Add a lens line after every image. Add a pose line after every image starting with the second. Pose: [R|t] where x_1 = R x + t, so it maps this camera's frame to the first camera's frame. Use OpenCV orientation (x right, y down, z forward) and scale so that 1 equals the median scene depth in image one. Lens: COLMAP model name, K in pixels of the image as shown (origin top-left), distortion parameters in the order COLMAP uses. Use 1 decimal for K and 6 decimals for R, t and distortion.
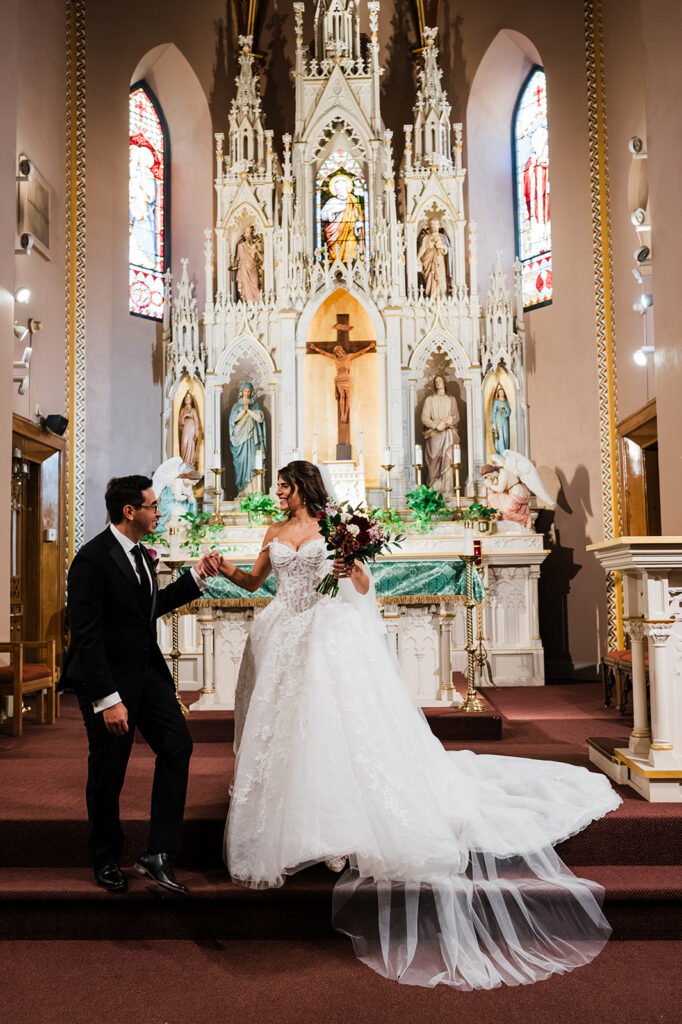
lens RADIAL K [[955.4, 0, 337.1], [0, 955.4, 522.1], [0, 0, 1]] dist [-0.001258, 0.000000]
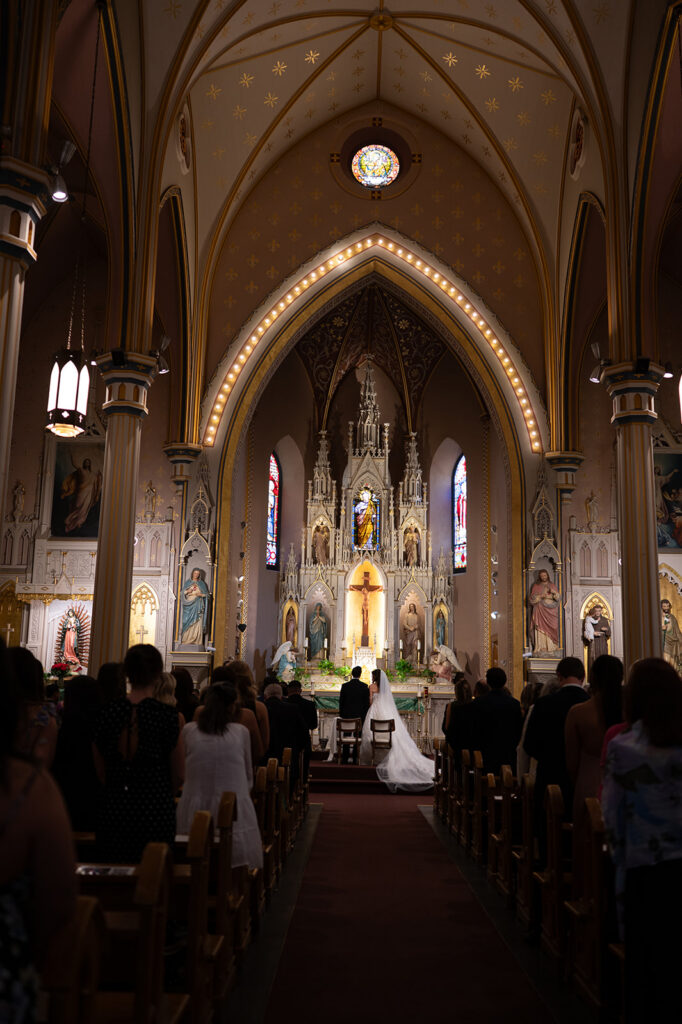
lens RADIAL K [[955.4, 0, 347.7], [0, 955.4, 528.5], [0, 0, 1]] dist [-0.001258, 0.000000]
pose [[0.998487, 0.044325, 0.032532, -0.110558], [-0.040427, 0.992886, -0.111996, -0.079968], [-0.037265, 0.110511, 0.993176, -1.101428]]
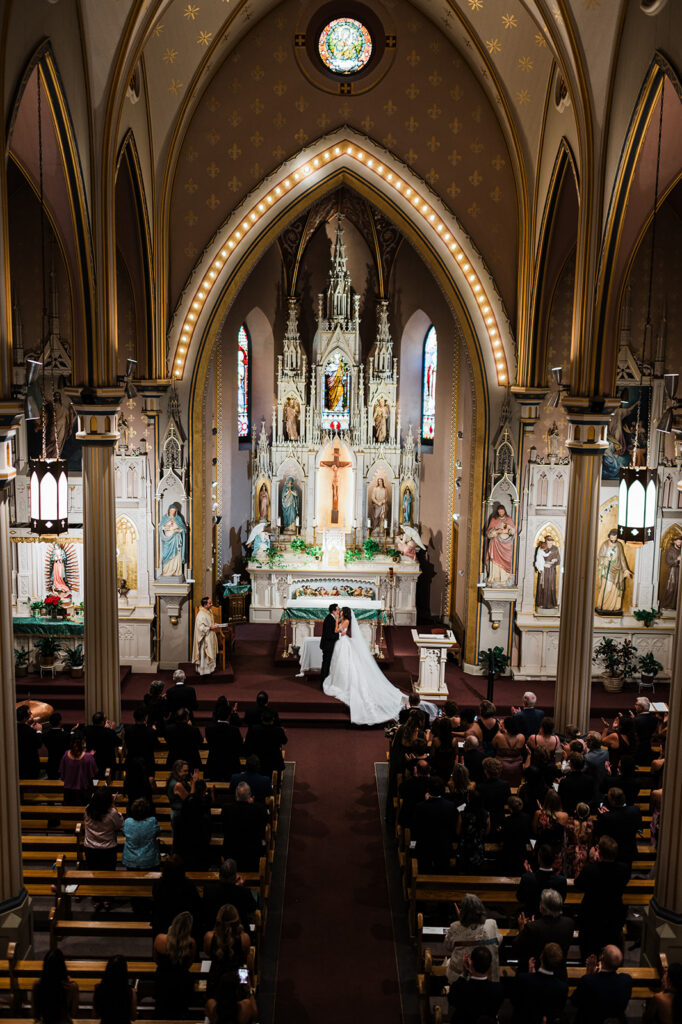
lens RADIAL K [[955.4, 0, 342.4], [0, 955.4, 525.4], [0, 0, 1]] dist [-0.001258, 0.000000]
pose [[0.997689, 0.027004, 0.062355, -0.113835], [-0.040571, 0.972857, 0.227822, -0.555067], [-0.054510, -0.229825, 0.971704, -1.153927]]
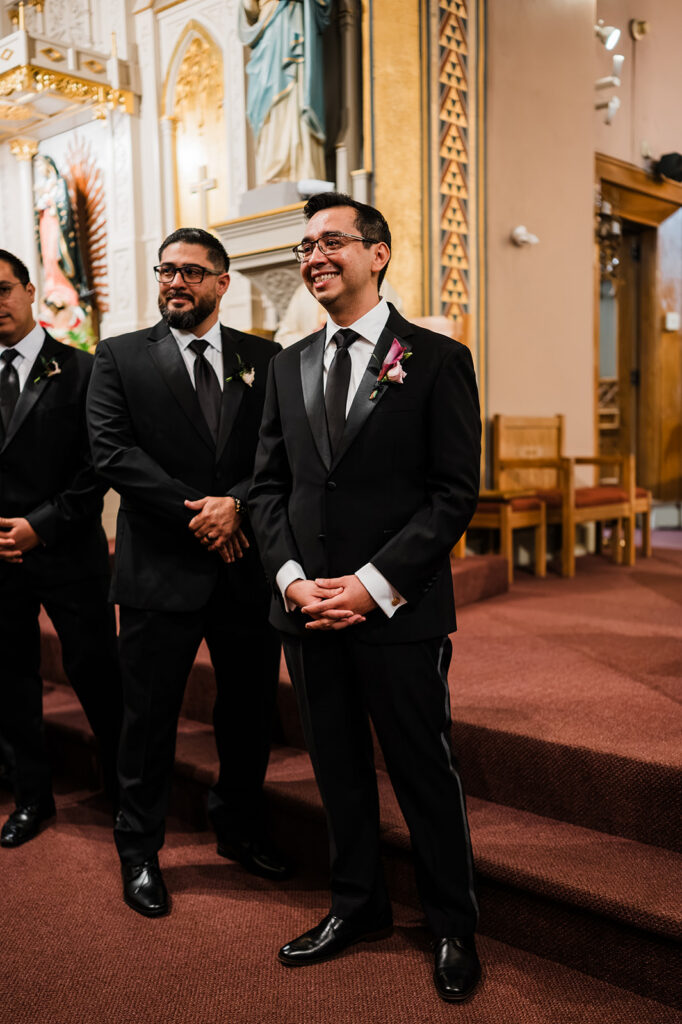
lens RADIAL K [[955.4, 0, 344.1], [0, 955.4, 530.6], [0, 0, 1]] dist [-0.001258, 0.000000]
pose [[0.750888, 0.074715, -0.656190, 0.020100], [0.056056, 0.982784, 0.176047, 0.026456], [0.658047, -0.168975, 0.733773, 0.205070]]
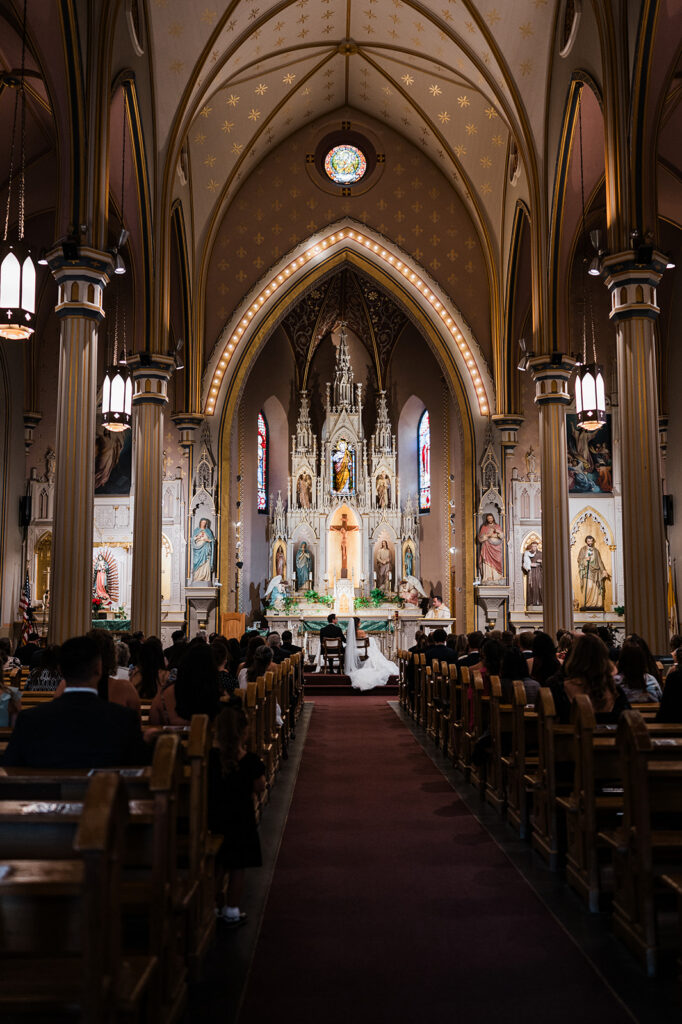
lens RADIAL K [[955.4, 0, 348.7], [0, 955.4, 531.2], [0, 0, 1]] dist [-0.001258, 0.000000]
pose [[0.998011, 0.020556, 0.059597, -0.130540], [-0.018636, 0.999295, -0.032590, -0.099774], [-0.060225, 0.031415, 0.997690, -1.445758]]
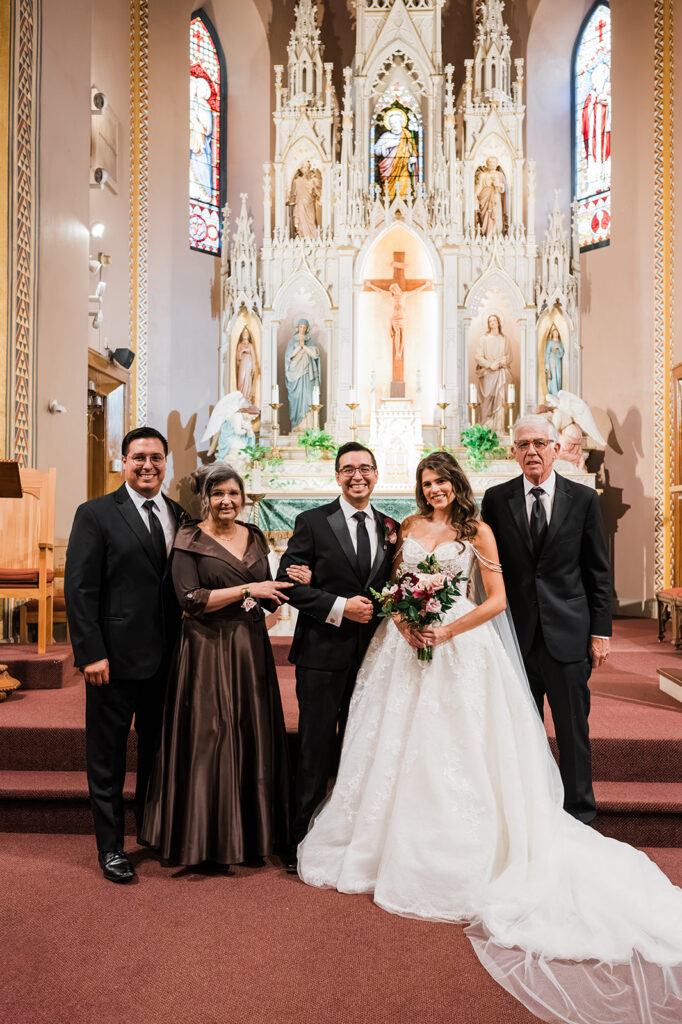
lens RADIAL K [[955.4, 0, 340.8], [0, 955.4, 517.3], [0, 0, 1]] dist [-0.001258, 0.000000]
pose [[0.999745, 0.019467, -0.011413, -0.040117], [-0.018708, 0.997824, 0.063224, -0.000679], [0.012619, -0.062994, 0.997934, -0.024726]]
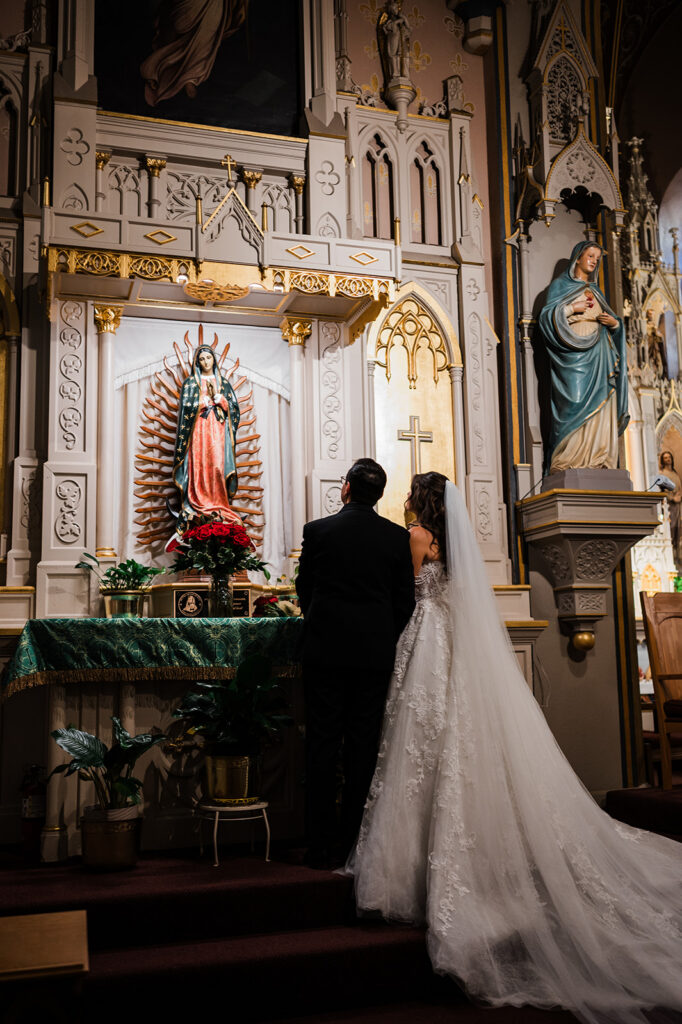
lens RADIAL K [[955.4, 0, 334.5], [0, 955.4, 516.6], [0, 0, 1]] dist [-0.001258, 0.000000]
pose [[0.947997, 0.049745, 0.314367, -0.607884], [-0.028415, 0.996994, -0.072077, 0.009432], [-0.317007, 0.059396, 0.946561, 0.098727]]
